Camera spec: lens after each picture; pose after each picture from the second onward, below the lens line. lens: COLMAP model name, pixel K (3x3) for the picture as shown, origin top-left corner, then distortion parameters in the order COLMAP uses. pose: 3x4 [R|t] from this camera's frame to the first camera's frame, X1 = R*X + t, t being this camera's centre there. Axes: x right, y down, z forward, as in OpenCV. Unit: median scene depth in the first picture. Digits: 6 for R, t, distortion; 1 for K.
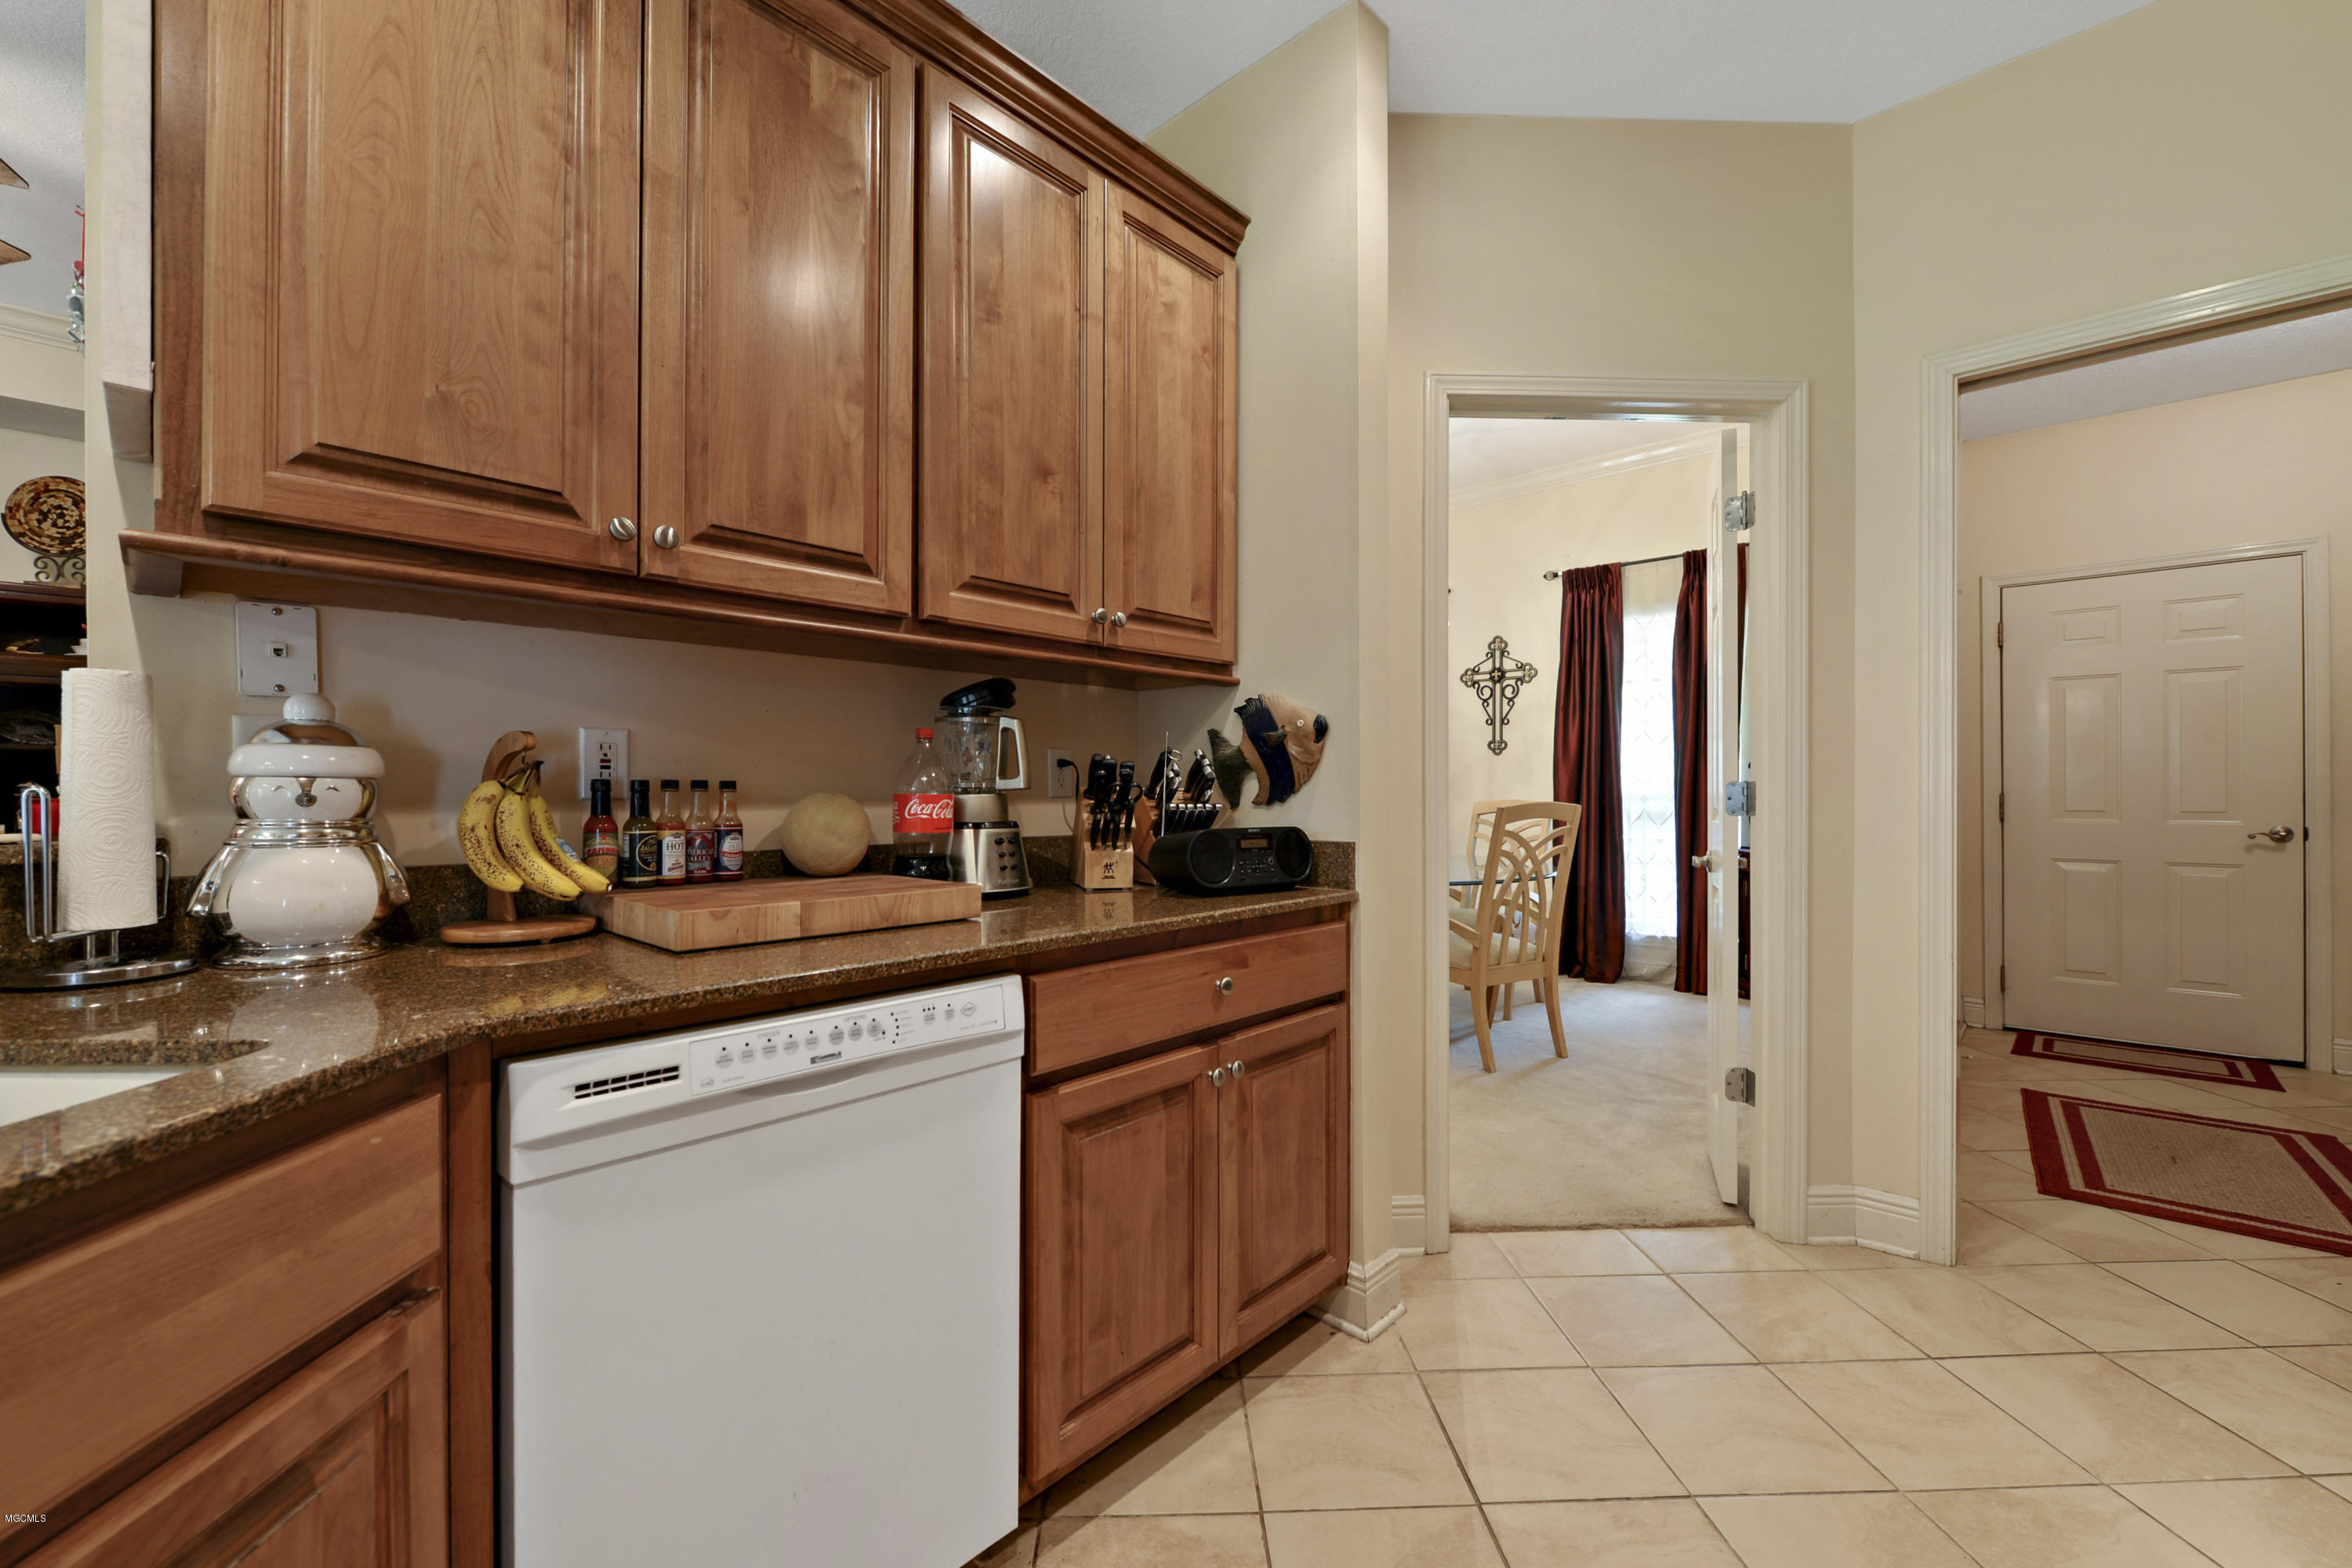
lens RADIAL K [[954.7, 0, 1178.3], [0, 954.7, 795.8], [0, 0, 1]] dist [-0.012244, -0.000464]
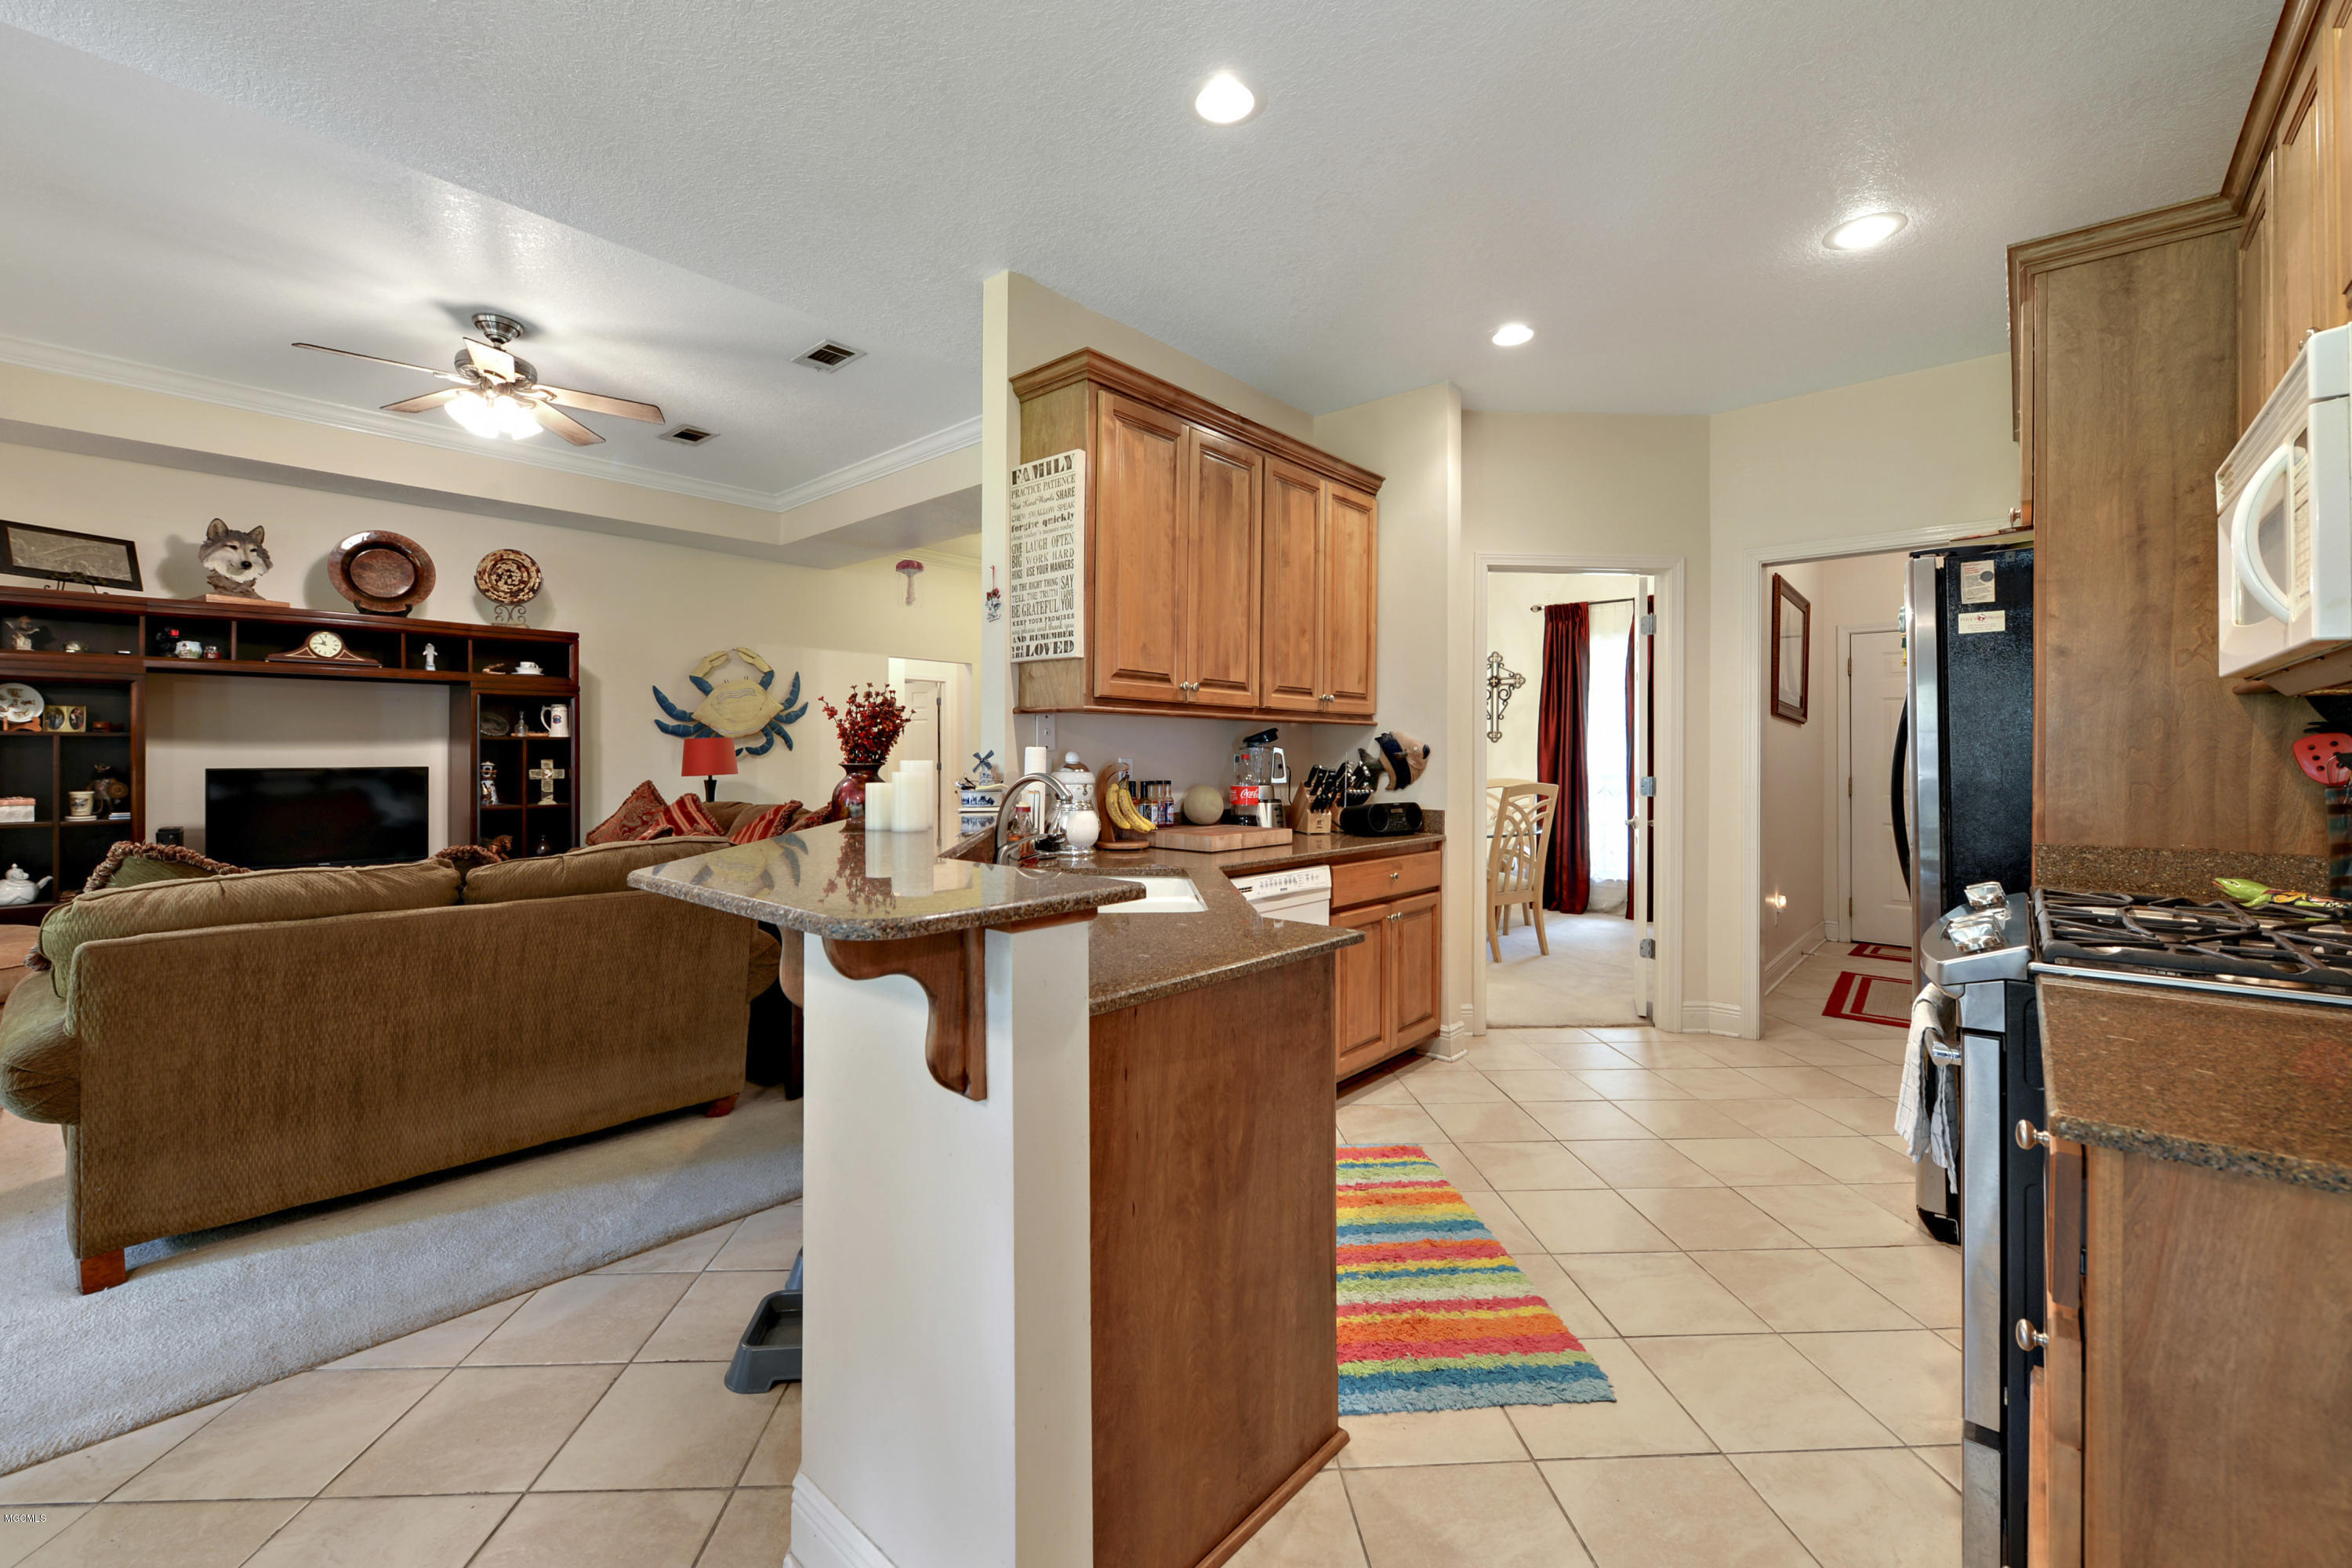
lens RADIAL K [[954.7, 0, 1168.3], [0, 954.7, 751.7], [0, 0, 1]] dist [-0.012244, -0.000464]
pose [[0.999899, 0.006842, 0.012464, -0.374381], [-0.006736, 0.999941, -0.008493, -0.047131], [-0.012521, 0.008409, 0.999886, -0.877150]]
